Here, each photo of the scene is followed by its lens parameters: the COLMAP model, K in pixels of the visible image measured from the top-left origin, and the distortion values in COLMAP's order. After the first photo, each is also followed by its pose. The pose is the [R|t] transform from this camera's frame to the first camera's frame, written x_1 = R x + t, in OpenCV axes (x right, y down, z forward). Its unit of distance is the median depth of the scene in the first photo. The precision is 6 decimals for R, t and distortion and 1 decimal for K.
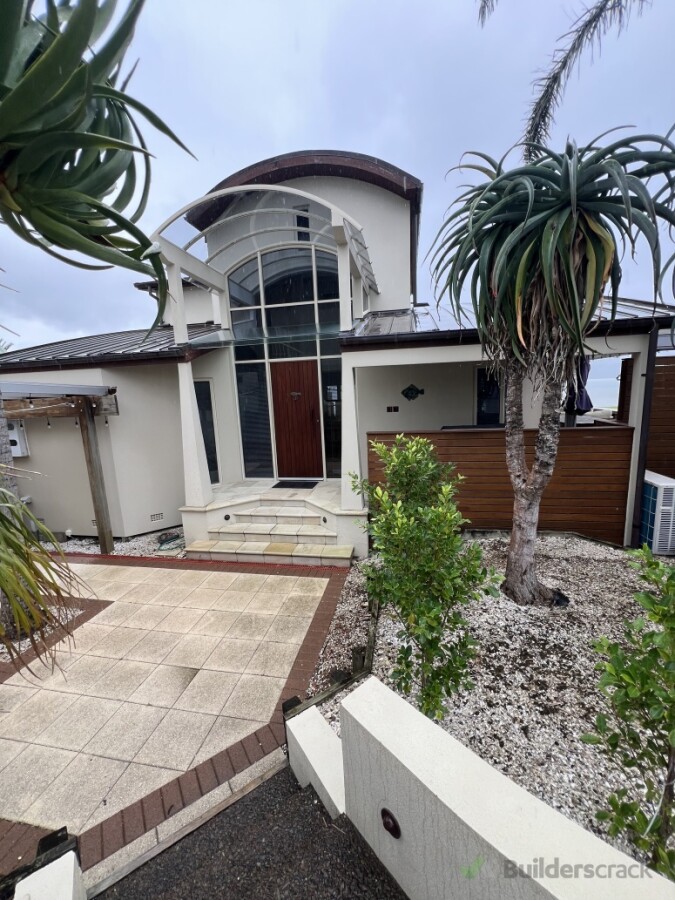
lens RADIAL K [[359.9, 0, 336.5], [0, 359.9, 446.8], [0, 0, 1]] dist [0.001687, 0.000115]
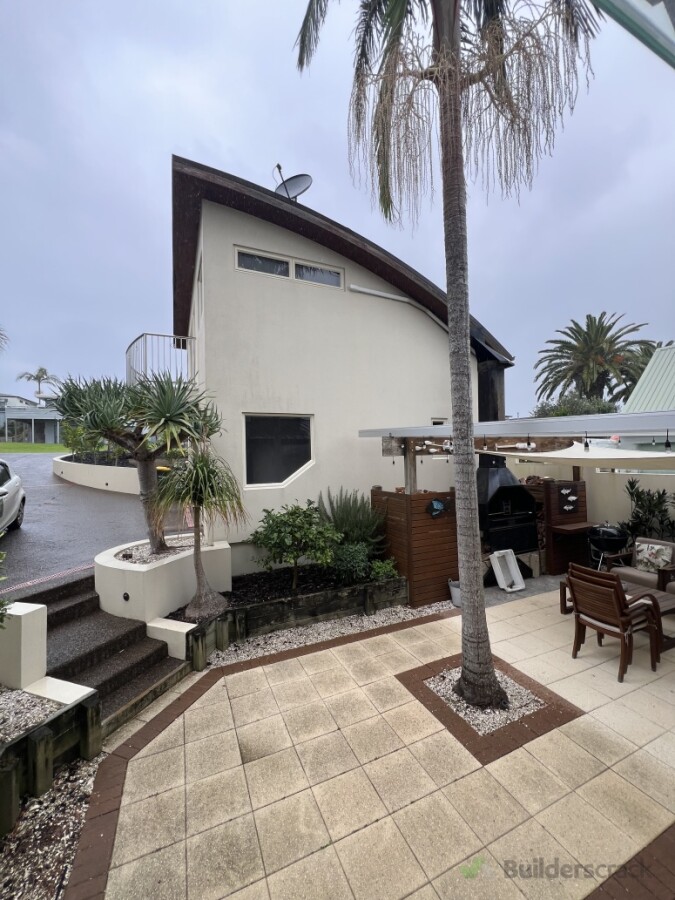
lens RADIAL K [[359.9, 0, 336.0], [0, 359.9, 450.4], [0, 0, 1]] dist [0.001687, 0.000115]
pose [[-0.817884, 0.057433, -0.572510, -0.061568], [-0.024750, 0.990573, 0.134730, -0.144006], [0.574851, 0.124363, -0.808752, 0.982370]]
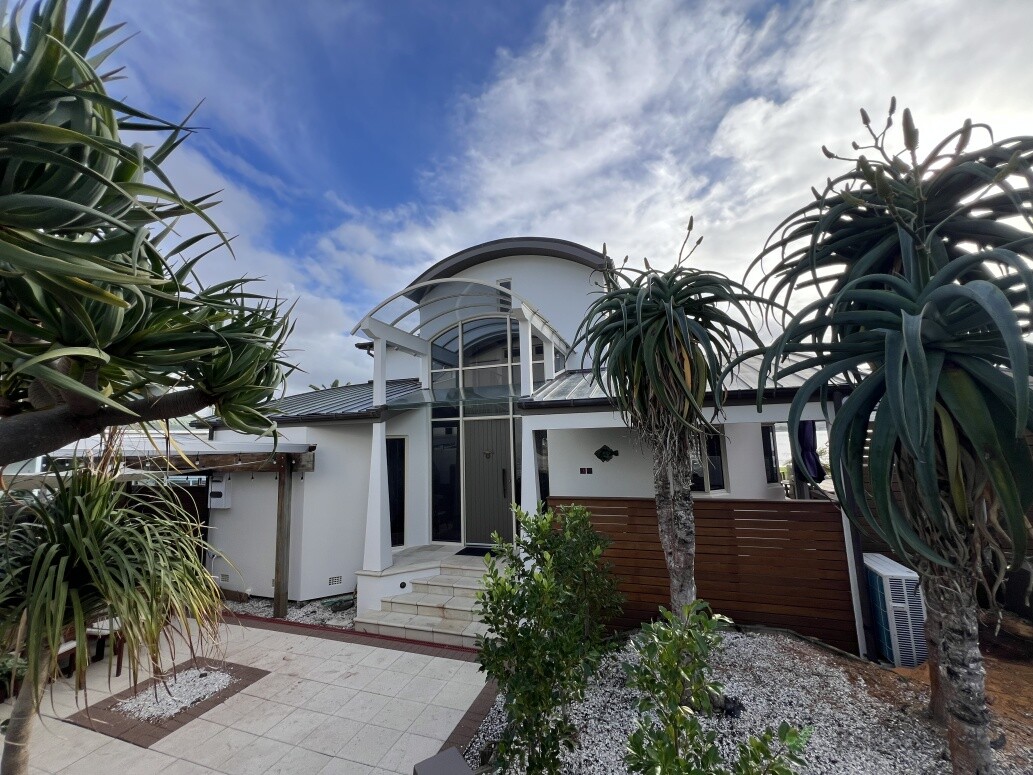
lens RADIAL K [[413.0, 0, 516.8], [0, 413.0, 388.3], [0, 0, 1]] dist [0.001687, 0.000115]
pose [[0.989976, -0.004214, -0.141171, 0.142822], [-0.034272, 0.962513, -0.269063, -0.017779], [0.137013, 0.271204, 0.952720, -0.120699]]
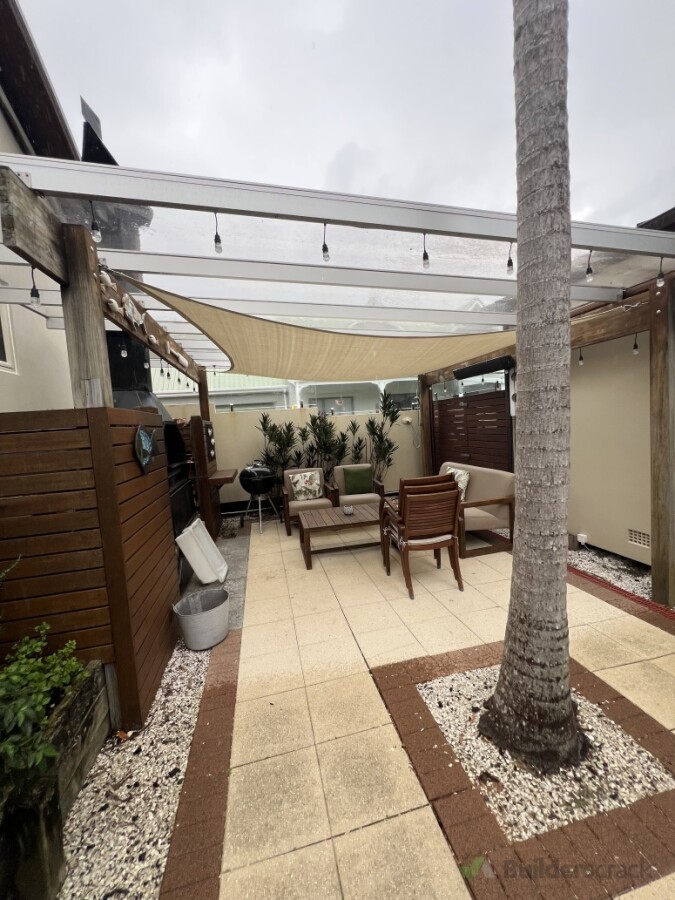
lens RADIAL K [[359.9, 0, 341.2], [0, 359.9, 450.3], [0, 0, 1]] dist [0.001687, 0.000115]
pose [[0.407931, 0.090083, -0.908558, -0.396057], [-0.097174, 0.993752, 0.054900, 0.102175], [0.907827, 0.065892, 0.414136, 0.384081]]
